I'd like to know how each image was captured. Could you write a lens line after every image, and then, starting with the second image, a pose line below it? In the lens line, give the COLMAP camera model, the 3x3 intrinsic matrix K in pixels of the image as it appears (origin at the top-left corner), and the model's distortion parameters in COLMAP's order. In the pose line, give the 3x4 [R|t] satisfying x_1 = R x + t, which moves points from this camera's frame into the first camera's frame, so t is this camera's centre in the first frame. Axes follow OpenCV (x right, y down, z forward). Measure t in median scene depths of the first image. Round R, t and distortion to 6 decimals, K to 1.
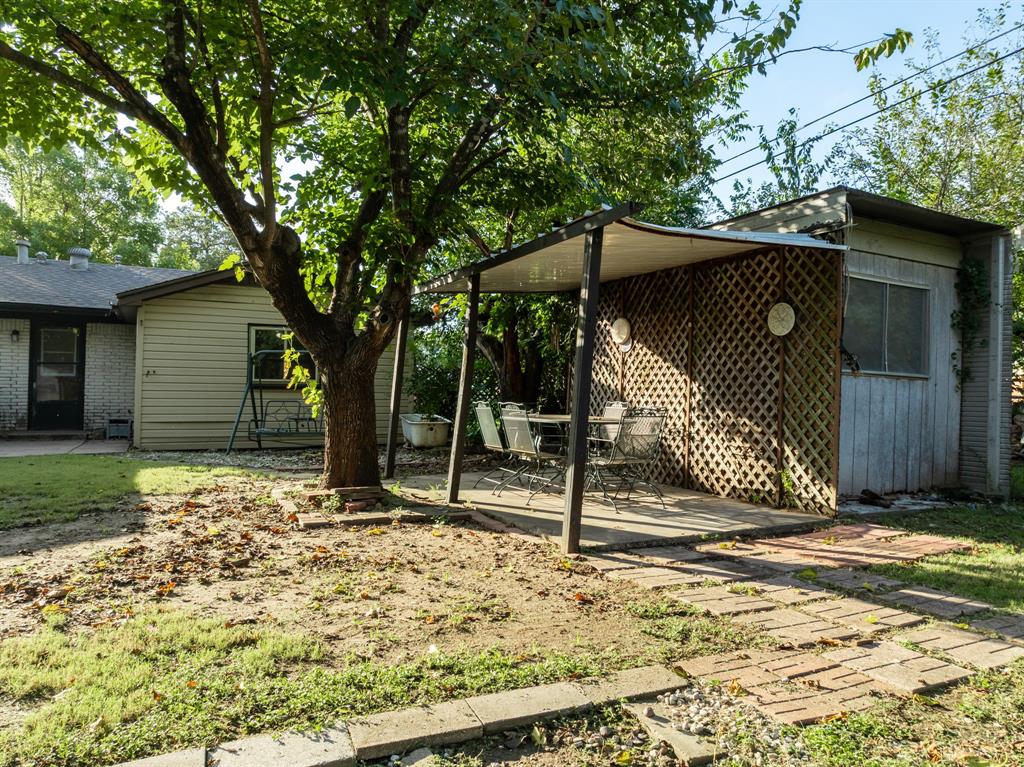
lens RADIAL K [[722.5, 0, 512.0], [0, 722.5, 383.5], [0, 0, 1]] dist [-0.038925, 0.026541]
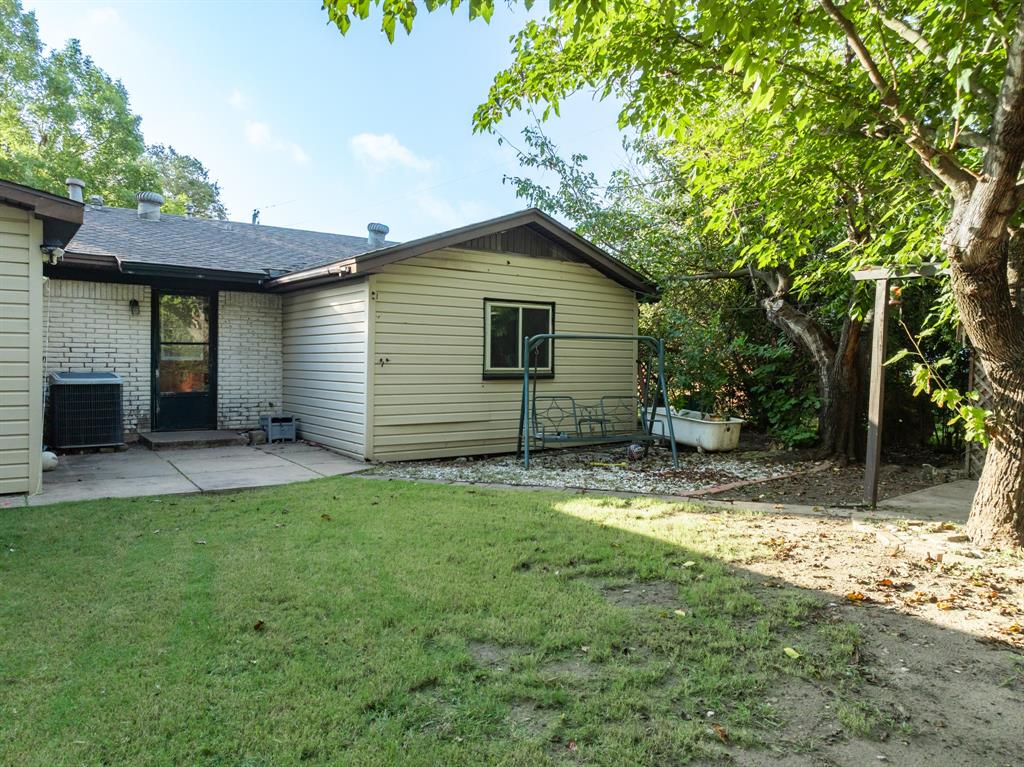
lens RADIAL K [[722.5, 0, 512.0], [0, 722.5, 383.5], [0, 0, 1]] dist [-0.038925, 0.026541]
pose [[0.984862, -0.003358, 0.173305, -0.433386], [-0.005046, 0.998833, 0.048034, -0.025030], [-0.173264, -0.048181, 0.983696, 0.187278]]
